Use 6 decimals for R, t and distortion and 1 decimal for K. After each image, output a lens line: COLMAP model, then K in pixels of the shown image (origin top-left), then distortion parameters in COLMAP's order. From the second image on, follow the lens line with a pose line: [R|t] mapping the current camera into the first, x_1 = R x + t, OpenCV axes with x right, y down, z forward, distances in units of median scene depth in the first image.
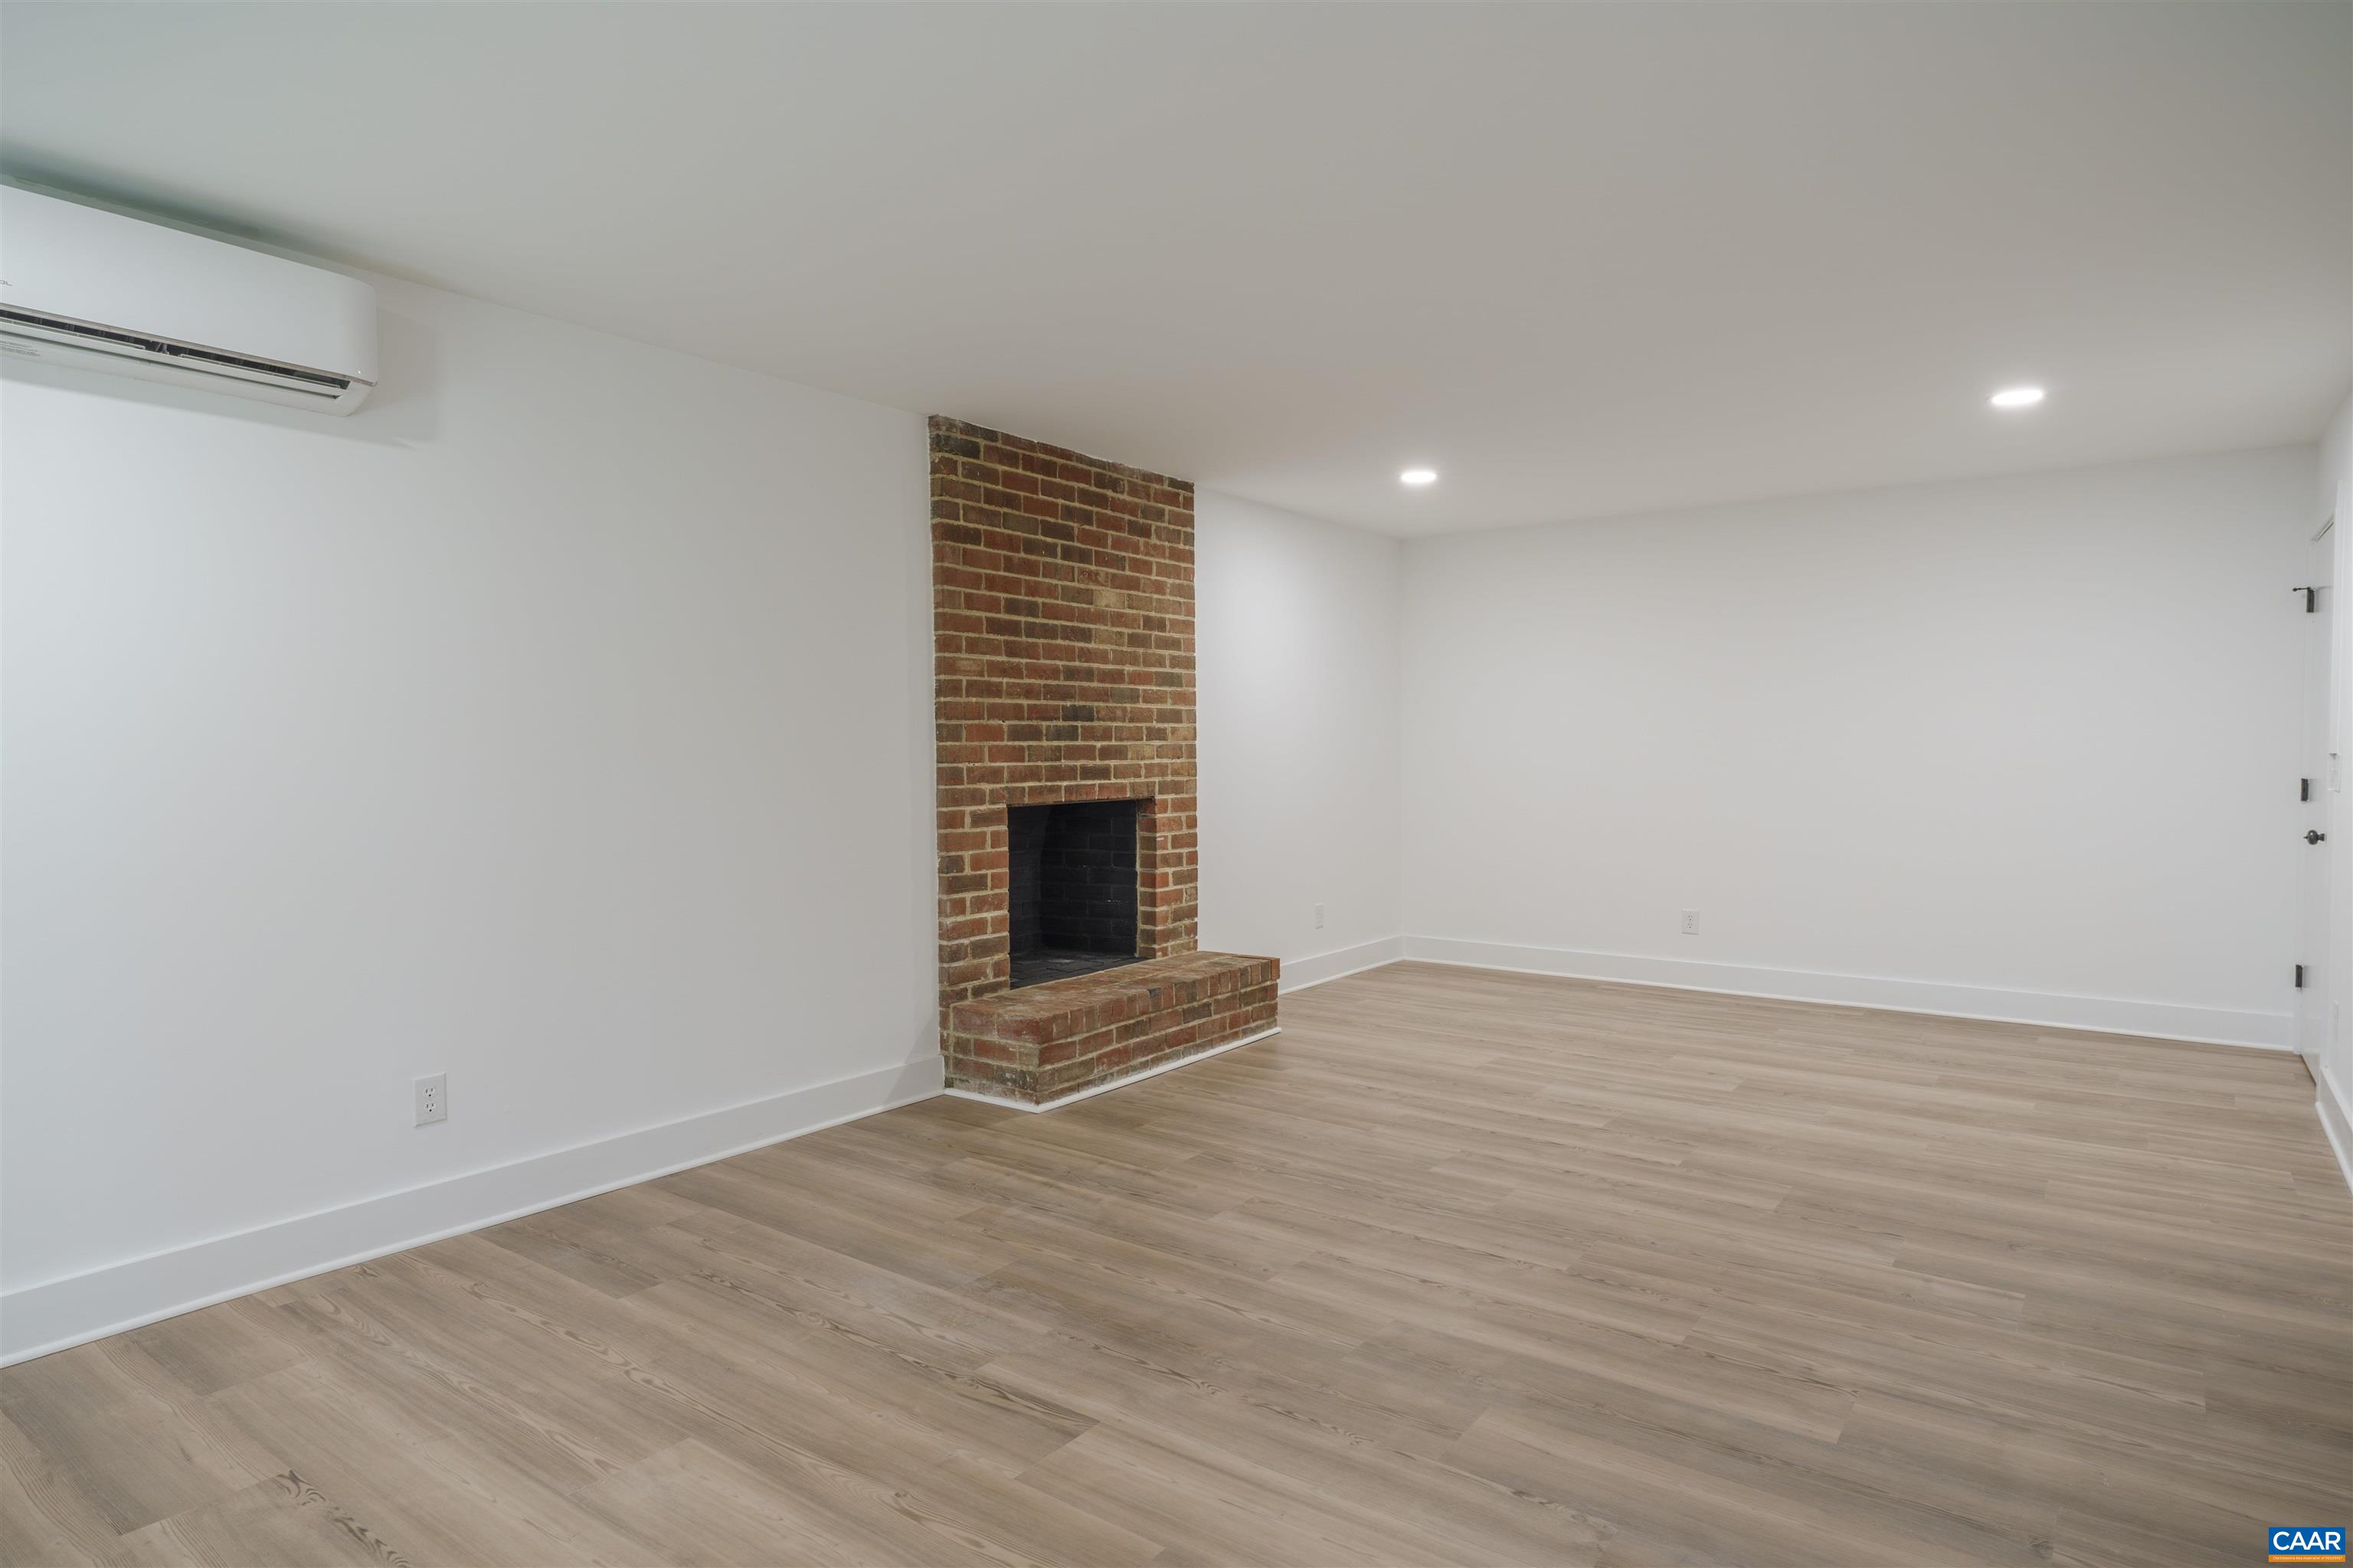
lens RADIAL K [[1314.0, 0, 1159.5], [0, 1314.0, 795.6], [0, 0, 1]] dist [-0.003649, -0.000942]
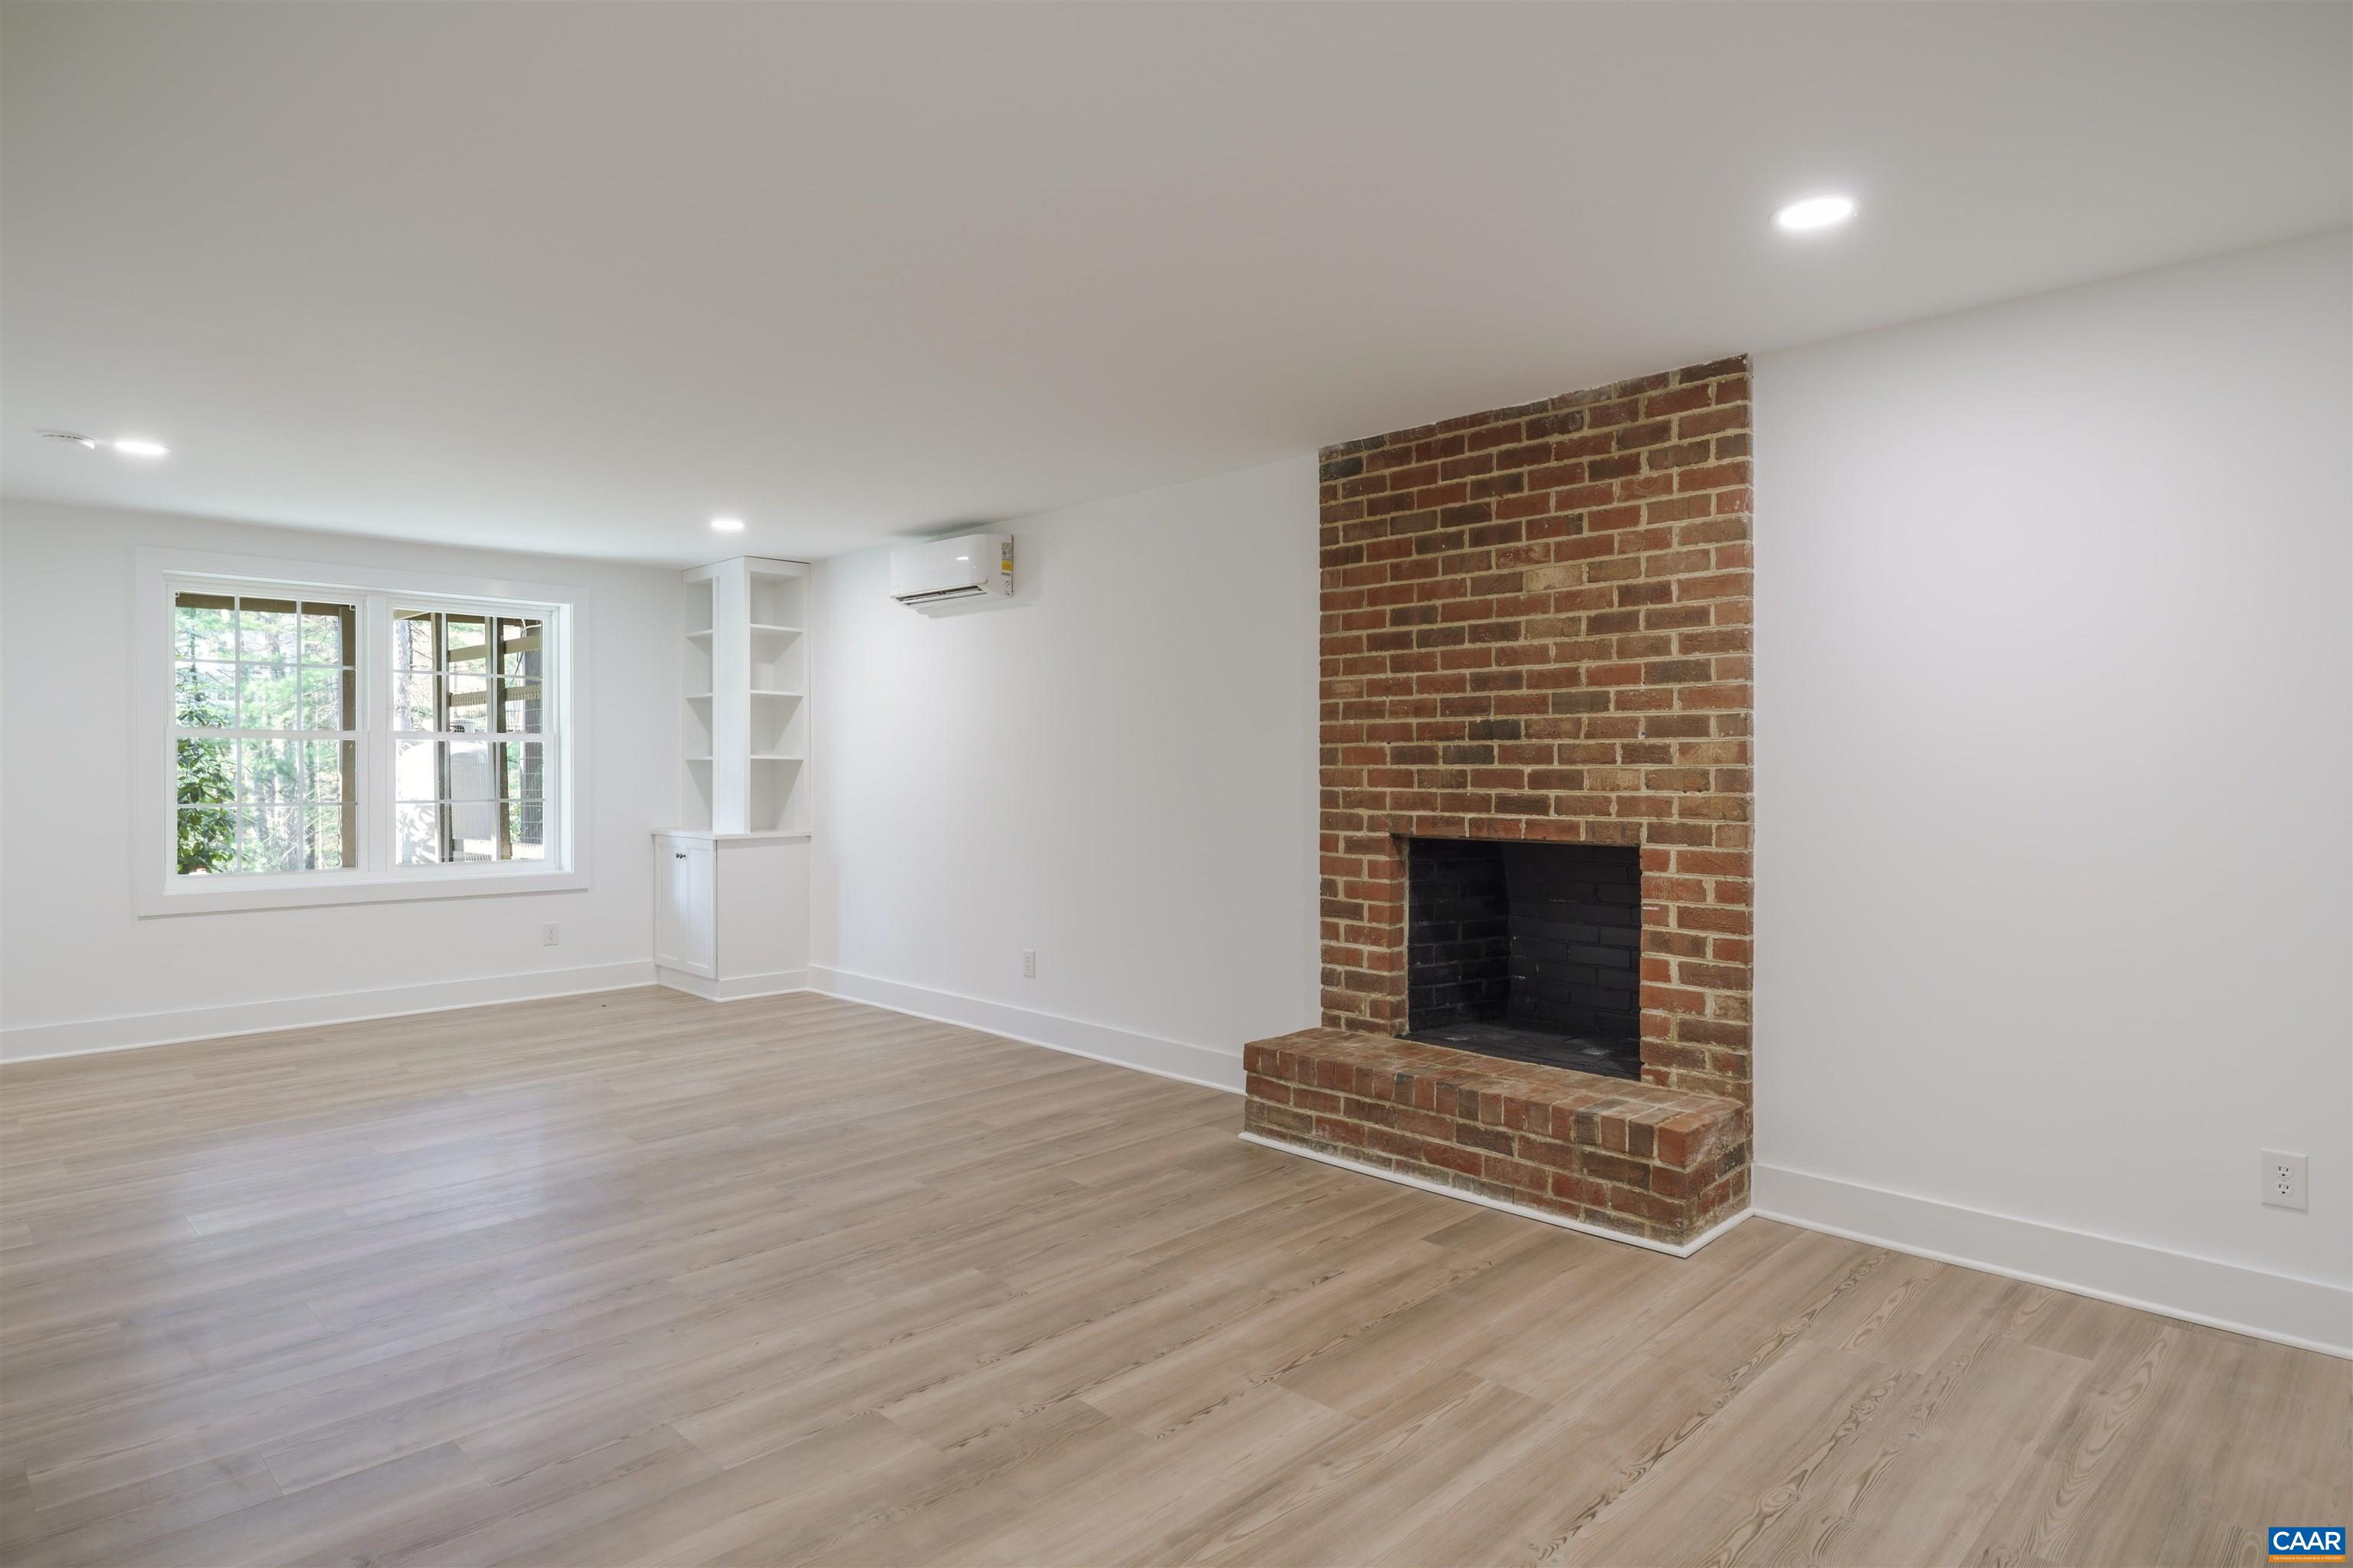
lens RADIAL K [[1314.0, 0, 1159.3], [0, 1314.0, 764.0], [0, 0, 1]] dist [-0.003649, -0.000942]
pose [[-0.145920, 0.004909, -0.989284, 0.800644], [-0.036768, 0.999270, 0.010382, -0.044395], [0.988613, 0.037889, -0.145633, 0.954115]]
